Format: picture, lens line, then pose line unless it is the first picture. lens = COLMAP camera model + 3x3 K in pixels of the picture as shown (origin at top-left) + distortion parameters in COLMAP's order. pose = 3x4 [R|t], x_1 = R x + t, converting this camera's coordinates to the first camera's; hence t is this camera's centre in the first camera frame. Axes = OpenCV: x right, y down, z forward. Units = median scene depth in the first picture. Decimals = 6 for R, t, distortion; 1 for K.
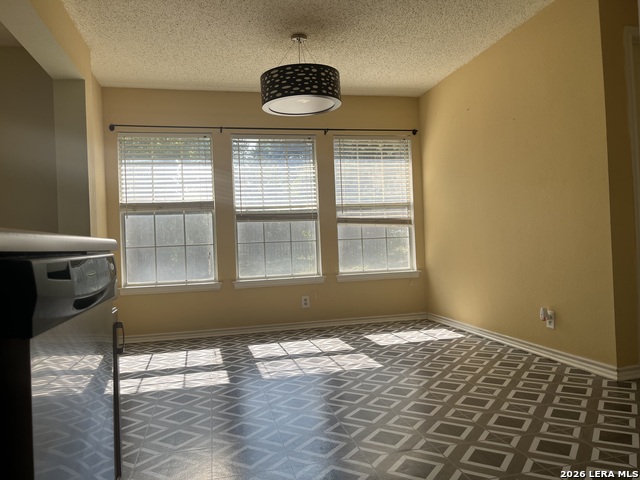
lens RADIAL K [[486.3, 0, 315.6], [0, 486.3, 239.8], [0, 0, 1]] dist [0.049442, -0.065198]
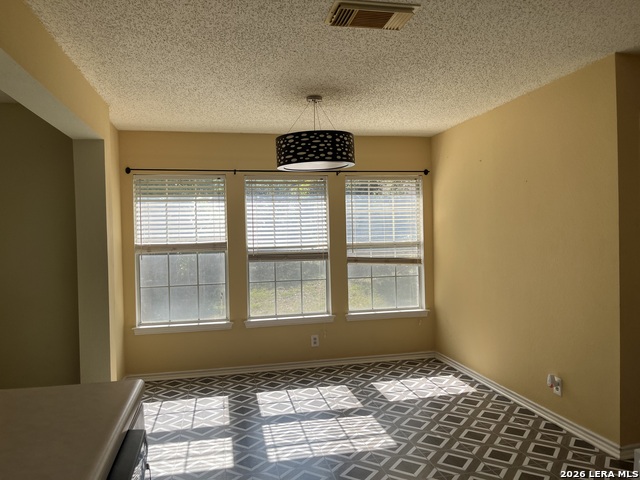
lens RADIAL K [[486.3, 0, 313.3], [0, 486.3, 211.8], [0, 0, 1]] dist [0.049442, -0.065198]
pose [[0.999712, 0.018740, -0.014993, -0.014007], [-0.018341, 0.999485, 0.026331, -0.172615], [0.015479, -0.026048, 0.999541, -0.010993]]
